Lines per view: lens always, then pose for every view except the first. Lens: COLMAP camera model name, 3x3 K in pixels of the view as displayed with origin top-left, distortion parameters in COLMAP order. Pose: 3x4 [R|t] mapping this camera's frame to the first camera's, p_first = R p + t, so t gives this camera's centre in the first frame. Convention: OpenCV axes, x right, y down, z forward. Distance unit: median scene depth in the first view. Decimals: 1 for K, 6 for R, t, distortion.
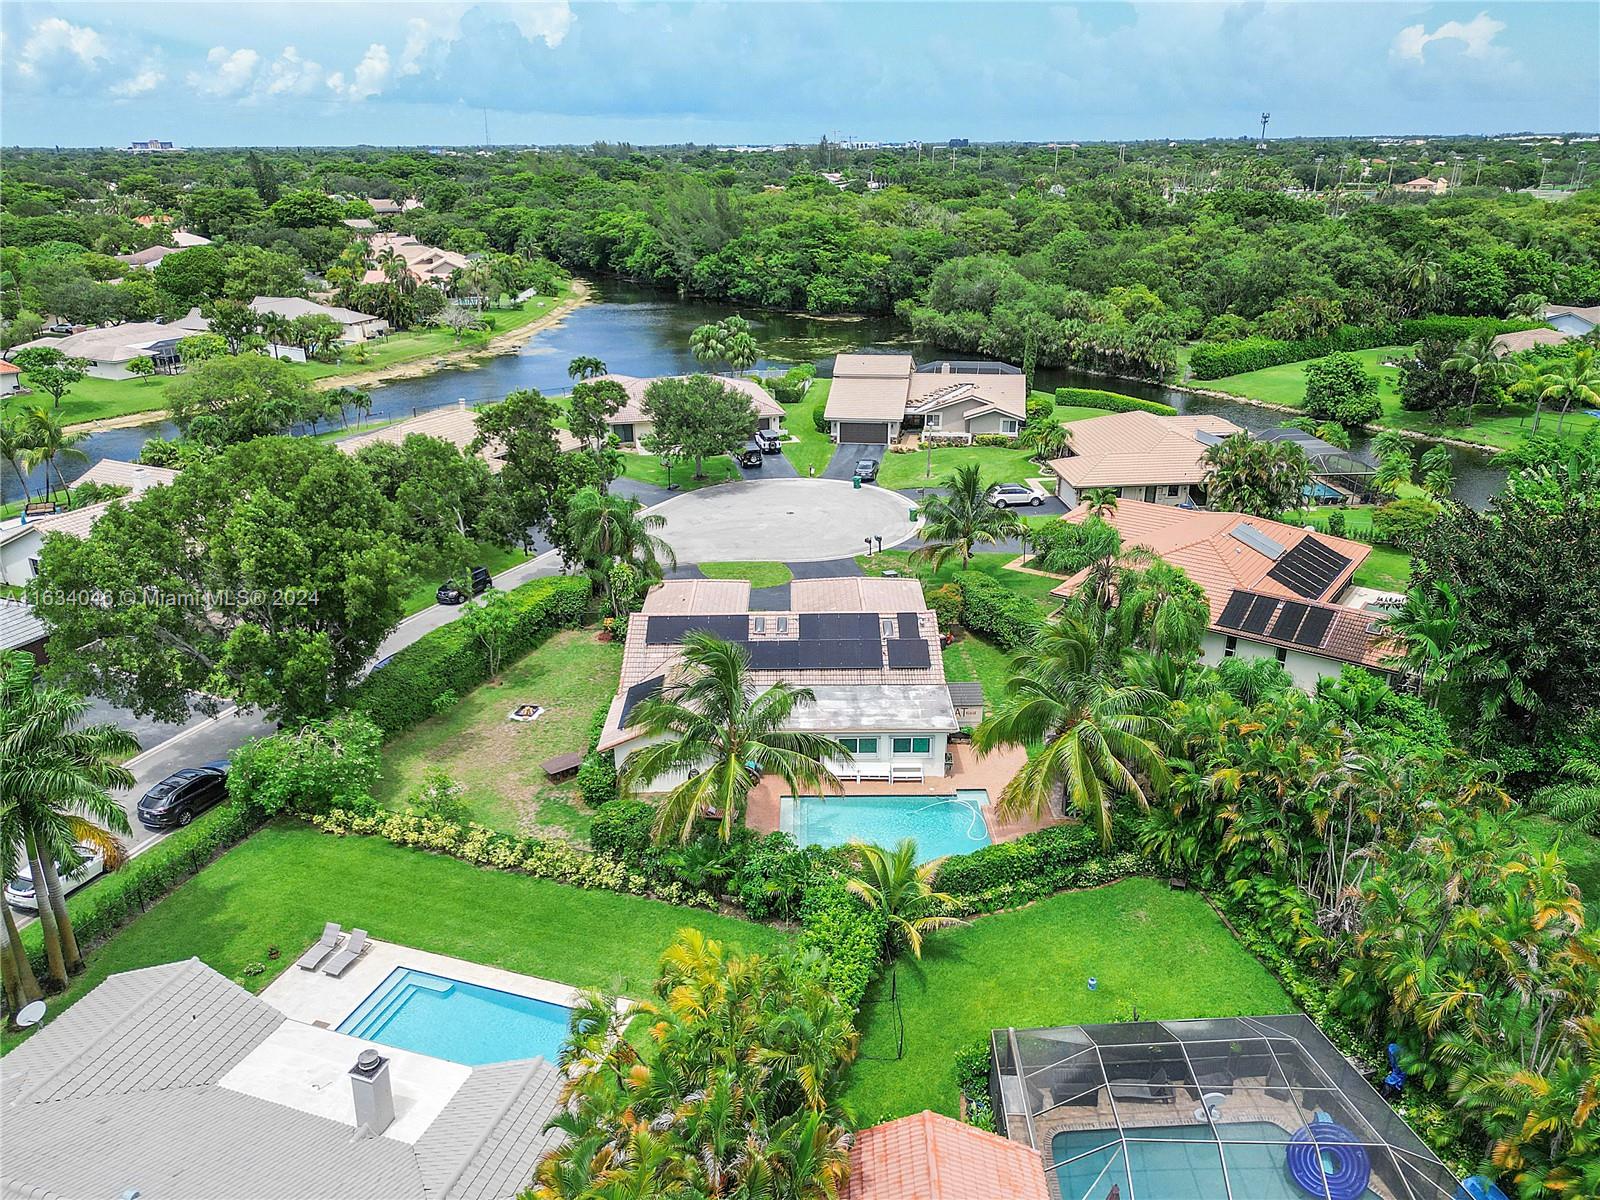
lens RADIAL K [[1133.8, 0, 800.0], [0, 1133.8, 600.0], [0, 0, 1]] dist [0.074489, -0.082294]
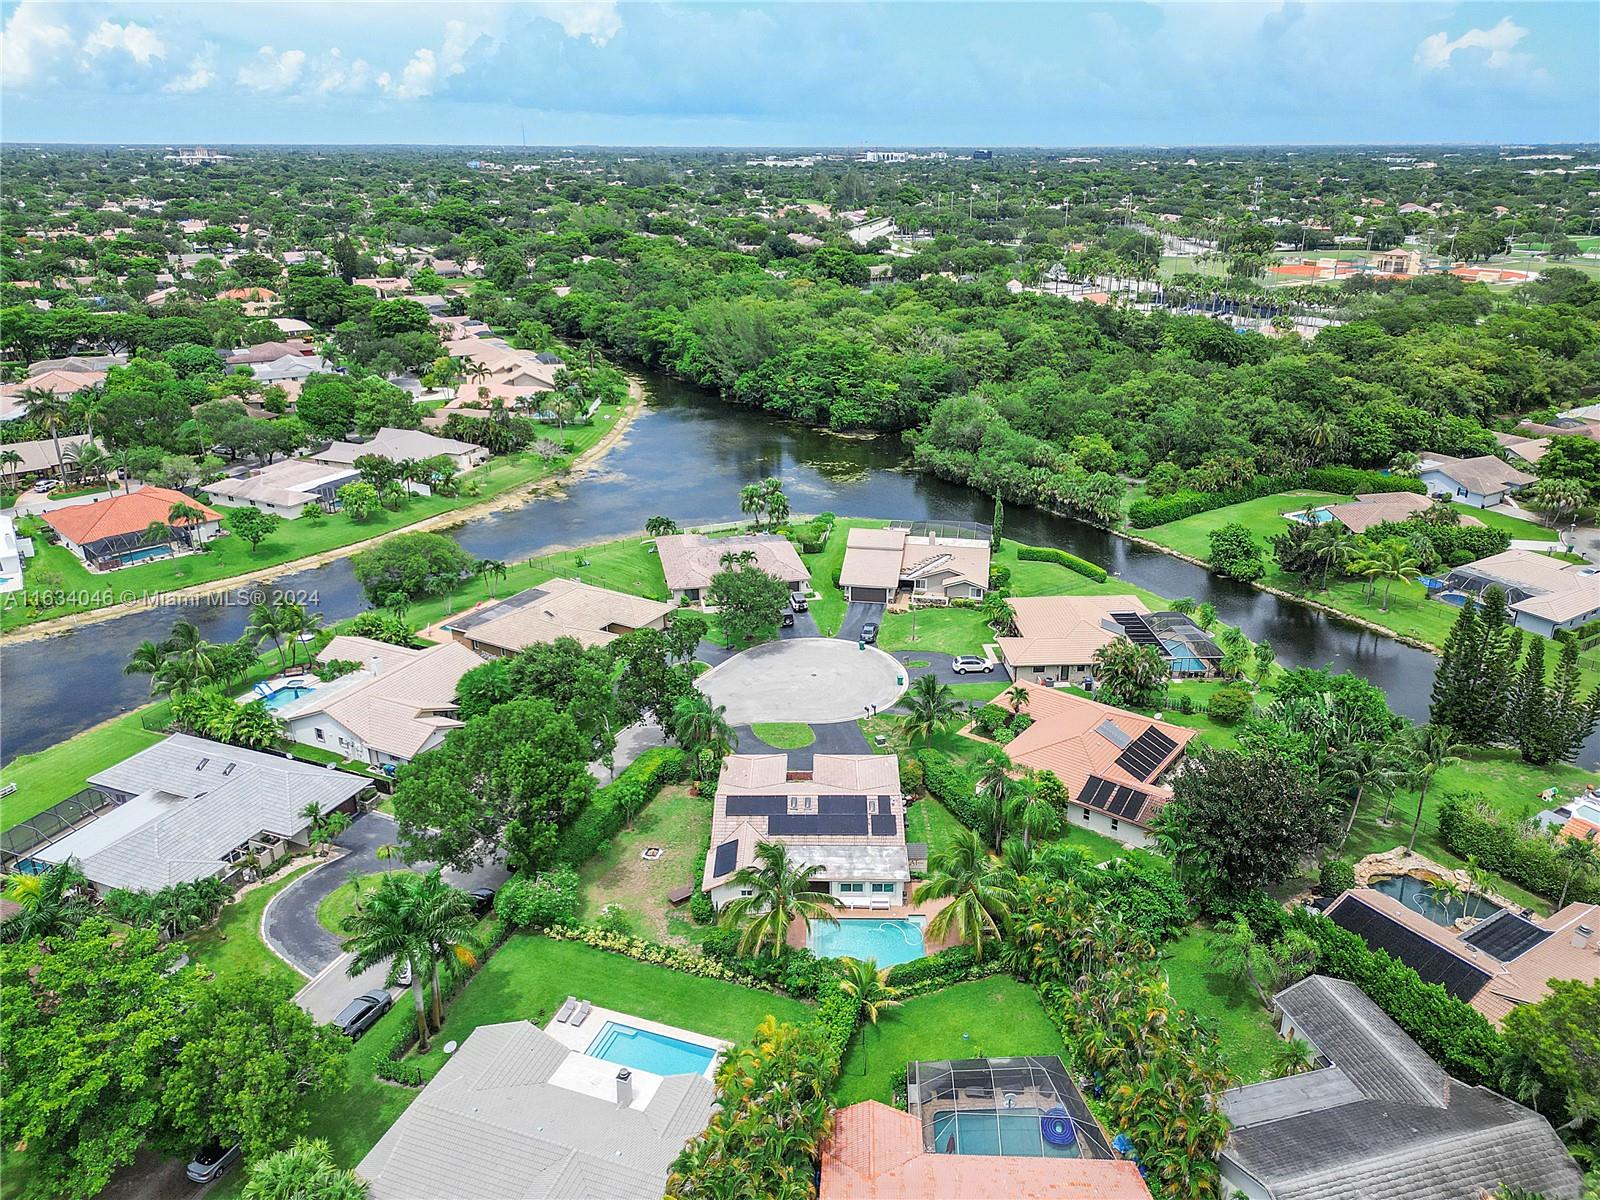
lens RADIAL K [[1138.9, 0, 810.0], [0, 1138.9, 548.5], [0, 0, 1]] dist [0.090815, -0.131402]
pose [[0.999883, 0.009579, -0.011943, 0.003006], [-0.010031, 0.999213, -0.038372, -0.247224], [0.011566, 0.038487, 0.999192, -0.590426]]
